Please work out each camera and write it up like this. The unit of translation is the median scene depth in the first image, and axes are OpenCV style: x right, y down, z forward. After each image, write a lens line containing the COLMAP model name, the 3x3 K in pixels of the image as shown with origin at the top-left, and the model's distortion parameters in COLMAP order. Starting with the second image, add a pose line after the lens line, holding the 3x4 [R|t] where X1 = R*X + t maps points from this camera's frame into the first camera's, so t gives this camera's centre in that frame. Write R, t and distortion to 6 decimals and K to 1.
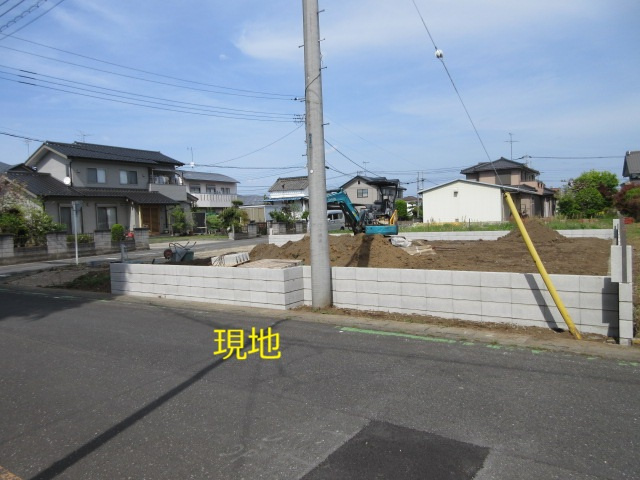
lens RADIAL K [[481.9, 0, 322.6], [0, 481.9, 237.3], [0, 0, 1]] dist [0.004366, 0.010446]
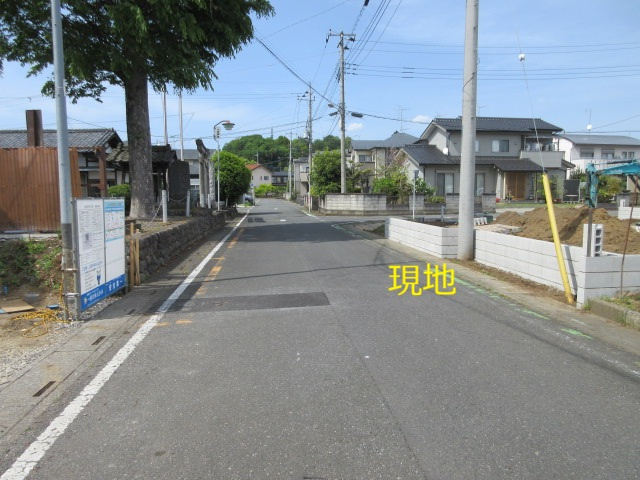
lens RADIAL K [[481.9, 0, 319.8], [0, 481.9, 236.1], [0, 0, 1]] dist [0.004366, 0.010446]
pose [[0.673703, 0.107974, -0.731072, 0.153342], [-0.055682, 0.993873, 0.095475, -0.004377], [0.736901, -0.023614, 0.675588, -0.036362]]
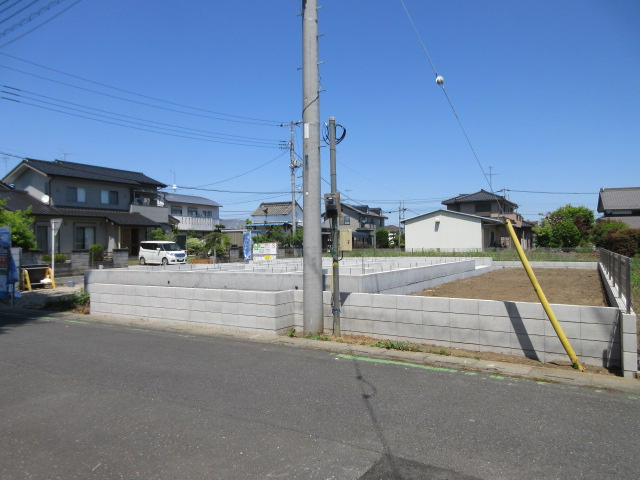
lens RADIAL K [[481.9, 0, 322.2], [0, 481.9, 234.3], [0, 0, 1]] dist [0.004366, 0.010446]
pose [[0.998822, 0.027978, 0.039657, -0.006315], [-0.025466, 0.997721, -0.062488, 0.001582], [-0.041315, 0.061404, 0.997258, 0.004845]]
